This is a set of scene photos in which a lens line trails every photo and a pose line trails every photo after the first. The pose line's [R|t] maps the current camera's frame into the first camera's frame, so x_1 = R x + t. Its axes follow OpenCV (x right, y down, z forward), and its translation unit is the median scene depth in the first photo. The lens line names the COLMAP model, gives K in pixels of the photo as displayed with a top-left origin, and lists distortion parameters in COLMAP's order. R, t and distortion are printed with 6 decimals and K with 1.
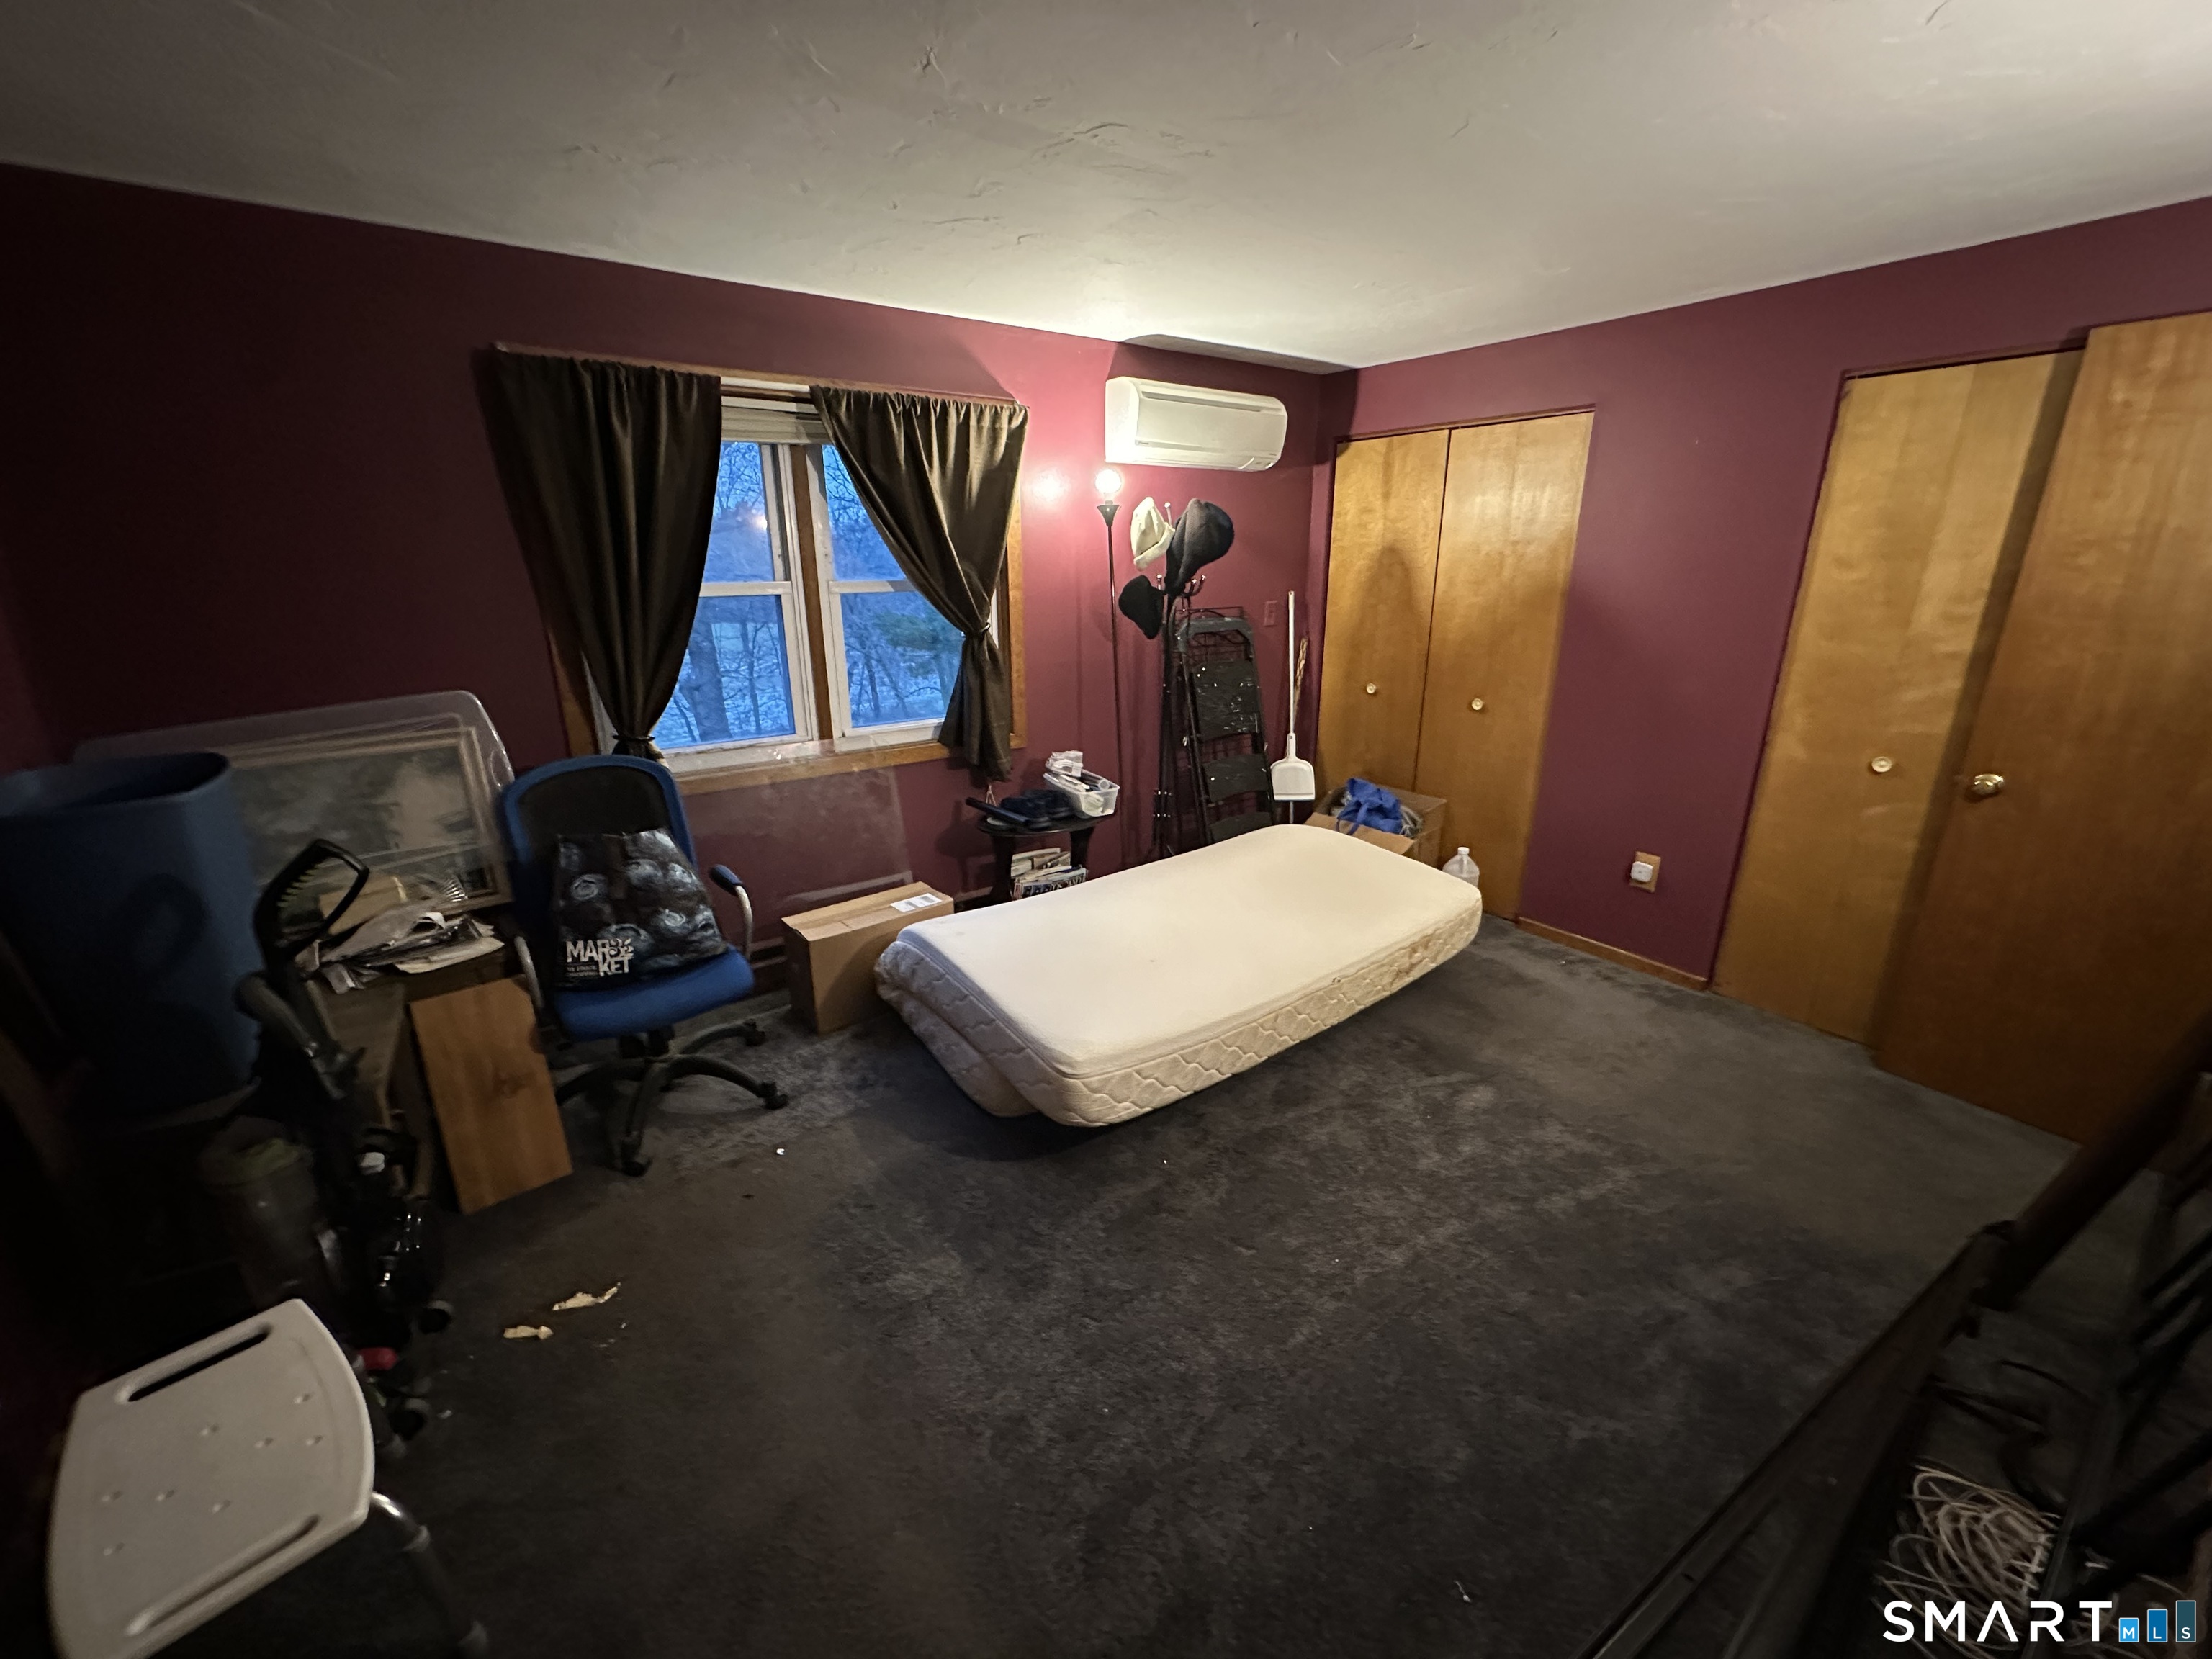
lens RADIAL K [[904.3, 0, 1130.5], [0, 904.3, 837.9], [0, 0, 1]] dist [-0.023841, 0.000066]
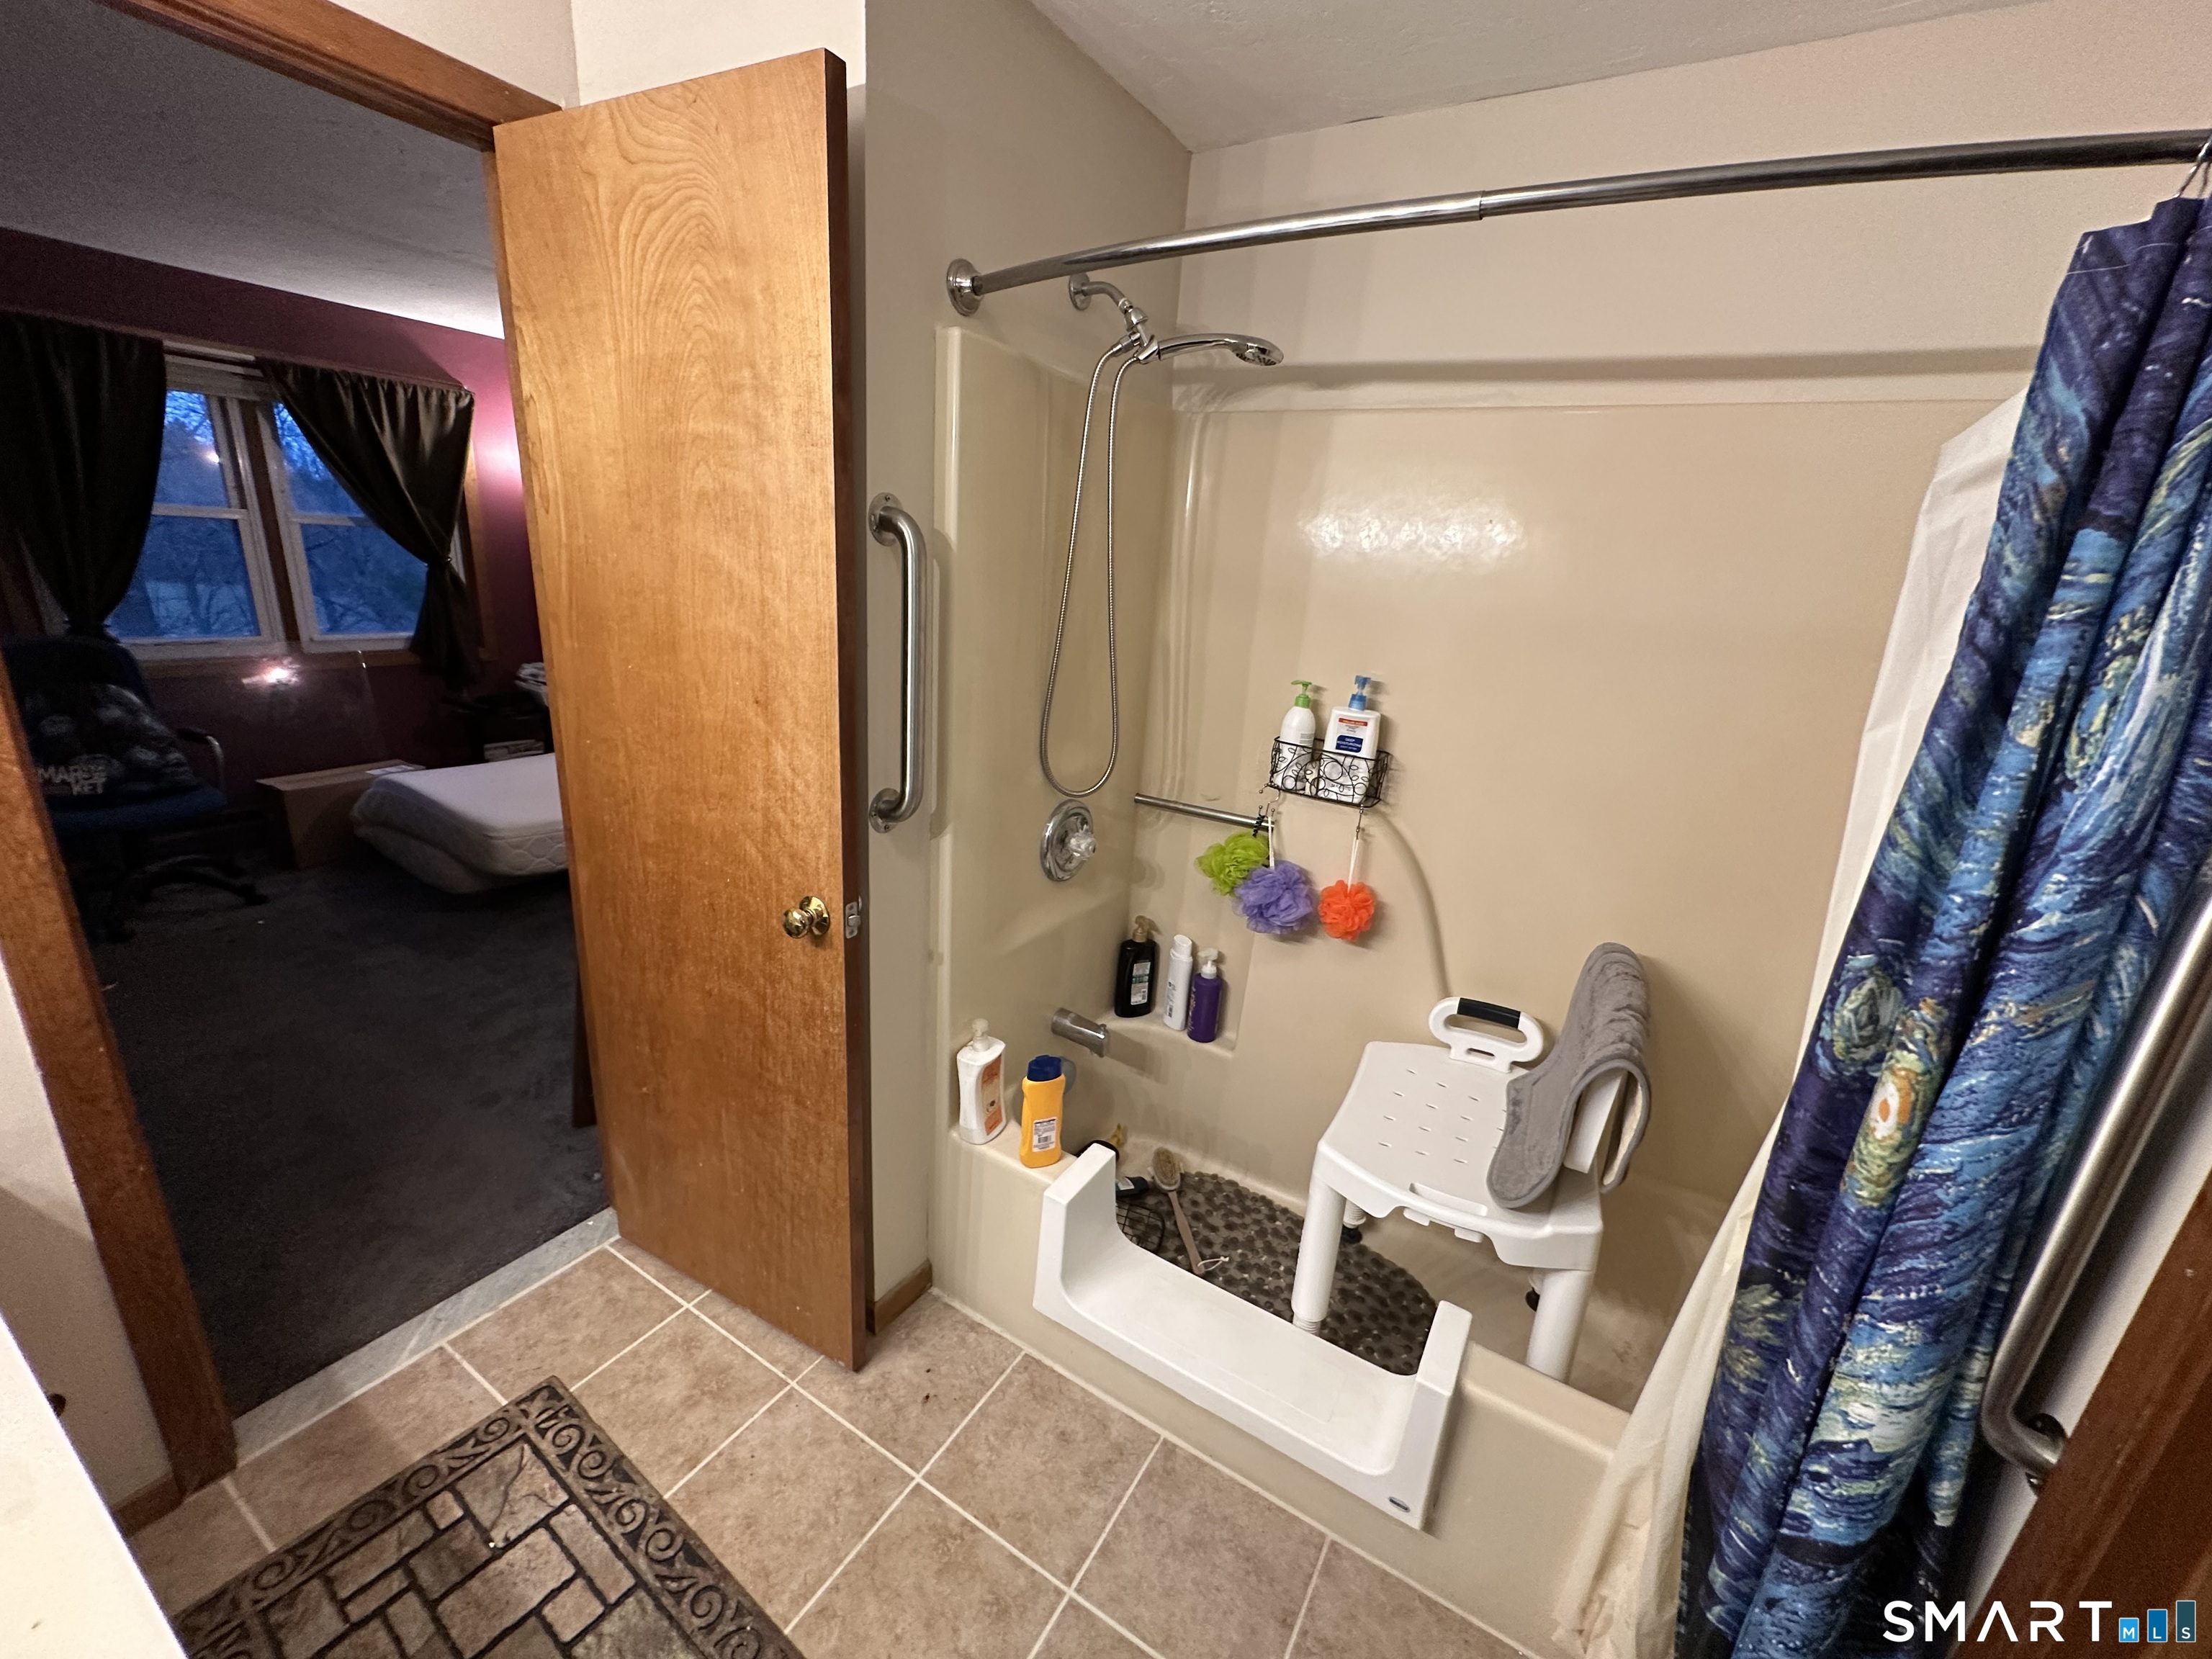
lens RADIAL K [[889.5, 0, 1106.0], [0, 889.5, 829.5], [0, 0, 1]] dist [0.000378, 0.000419]
pose [[0.926008, -0.050499, 0.374111, 0.251190], [0.049481, 0.998699, 0.012331, 0.209782], [-0.374247, 0.007093, 0.927302, -0.613106]]
